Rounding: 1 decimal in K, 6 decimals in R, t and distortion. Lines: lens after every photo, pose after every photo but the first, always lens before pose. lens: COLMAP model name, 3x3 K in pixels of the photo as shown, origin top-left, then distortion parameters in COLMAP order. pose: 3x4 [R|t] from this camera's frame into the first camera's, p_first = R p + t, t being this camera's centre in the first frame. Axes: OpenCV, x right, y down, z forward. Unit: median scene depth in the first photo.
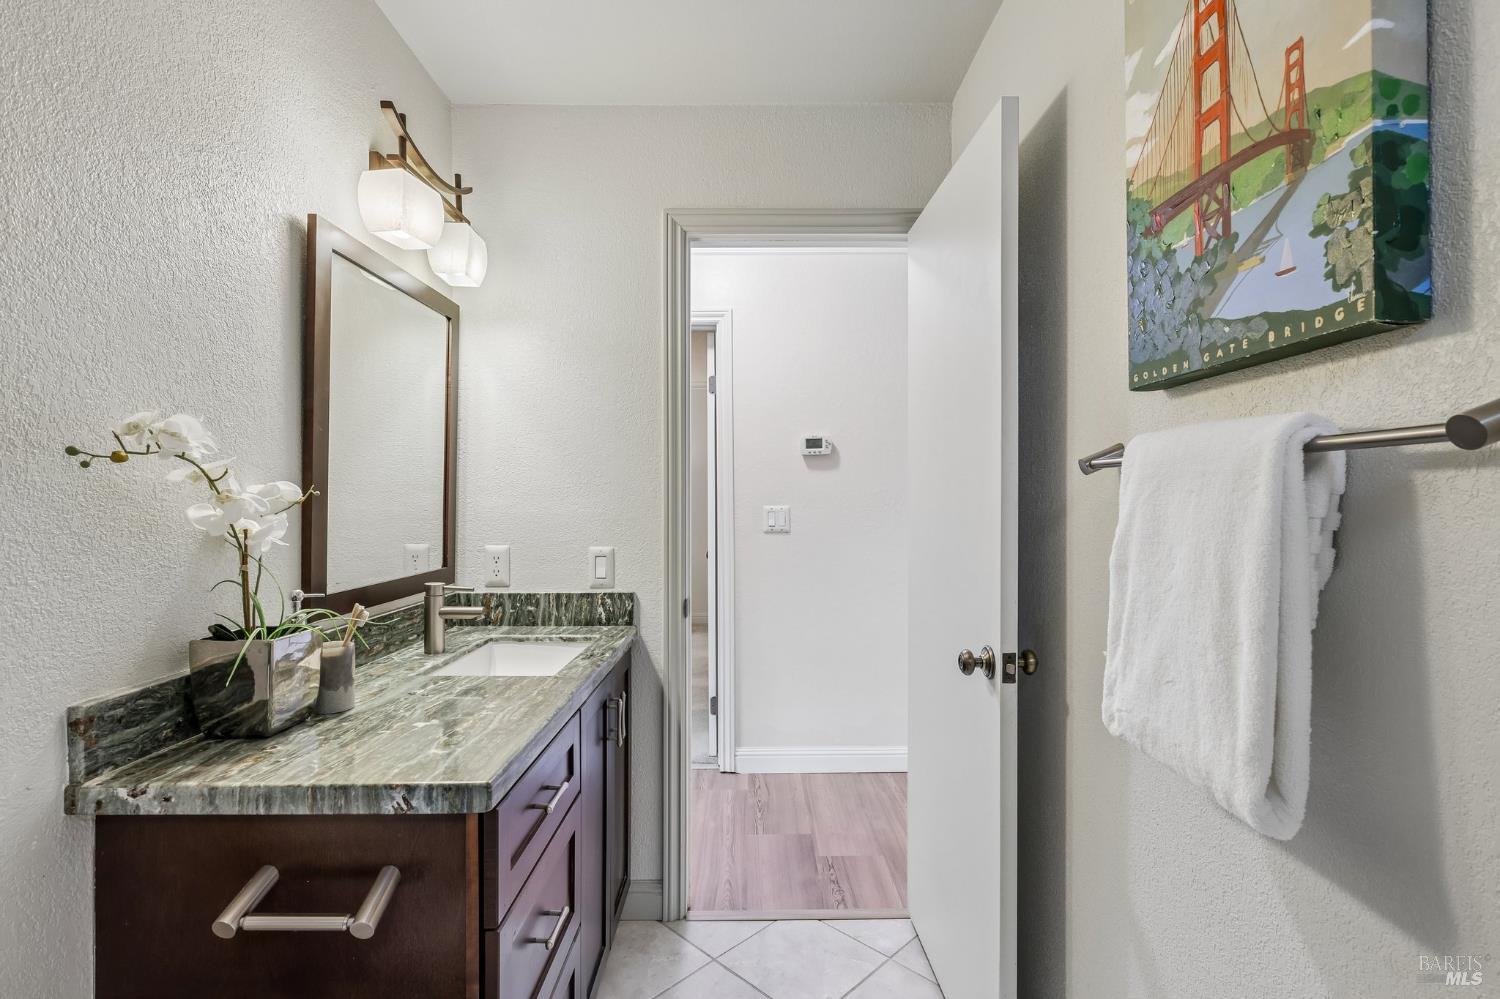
lens RADIAL K [[690.4, 0, 751.3], [0, 690.4, 501.2], [0, 0, 1]] dist [-0.004011, 0.002461]
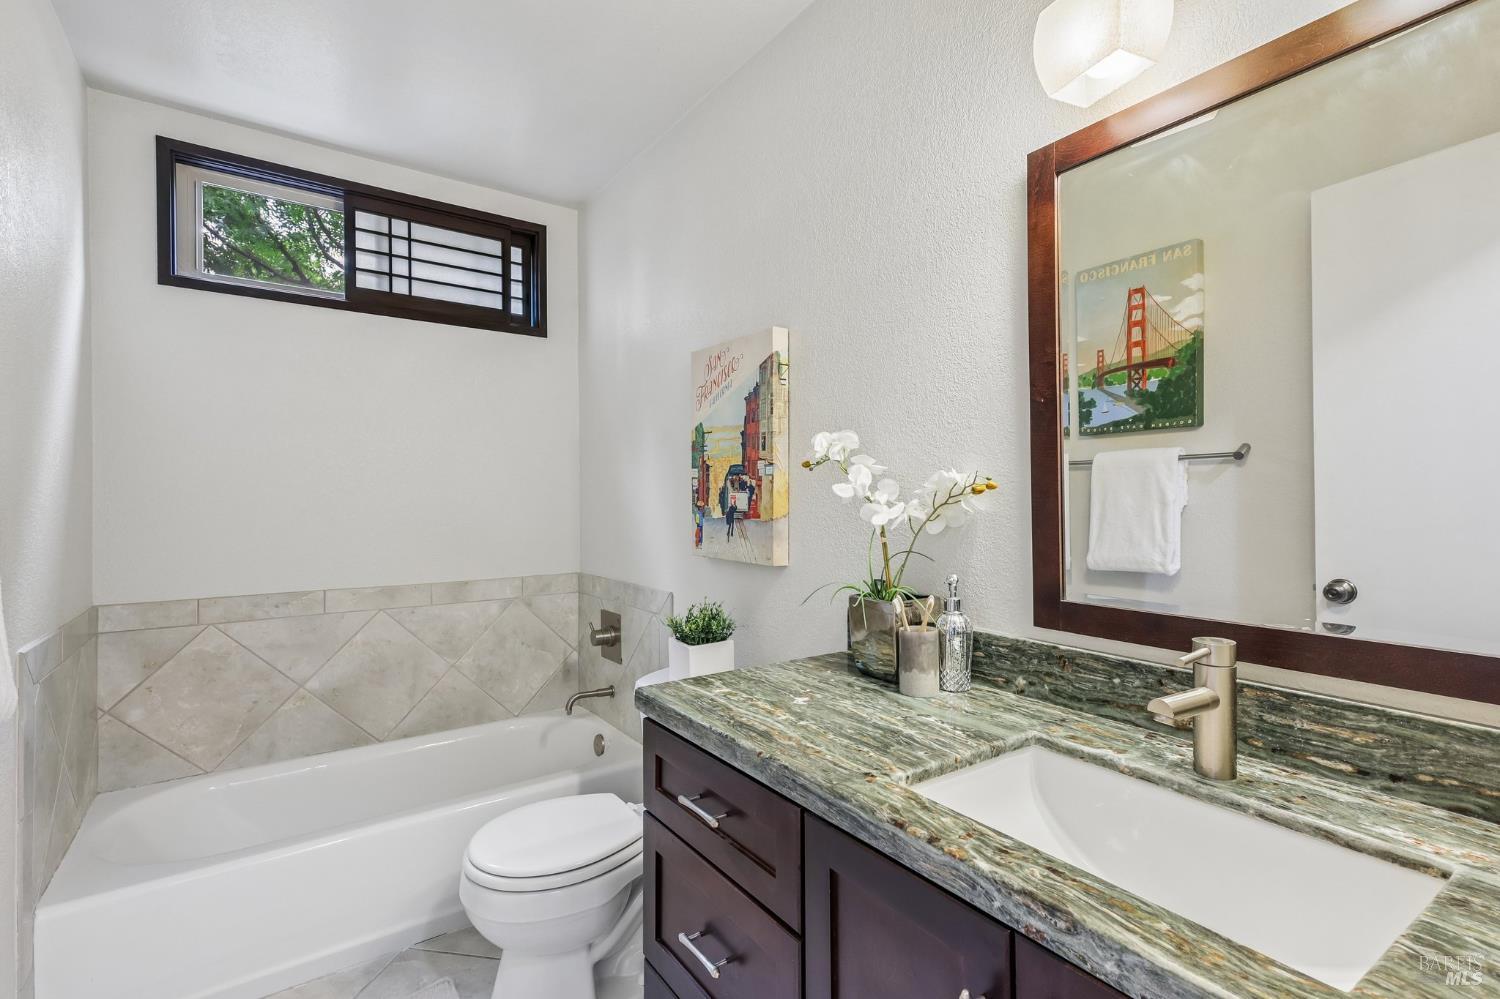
lens RADIAL K [[690.4, 0, 752.1], [0, 690.4, 496.4], [0, 0, 1]] dist [-0.004011, 0.002461]
pose [[-0.822200, 0.002338, -0.569193, 0.175304], [0.004852, 0.999984, -0.002901, 0.017905], [0.569177, -0.005147, -0.822199, 1.784642]]
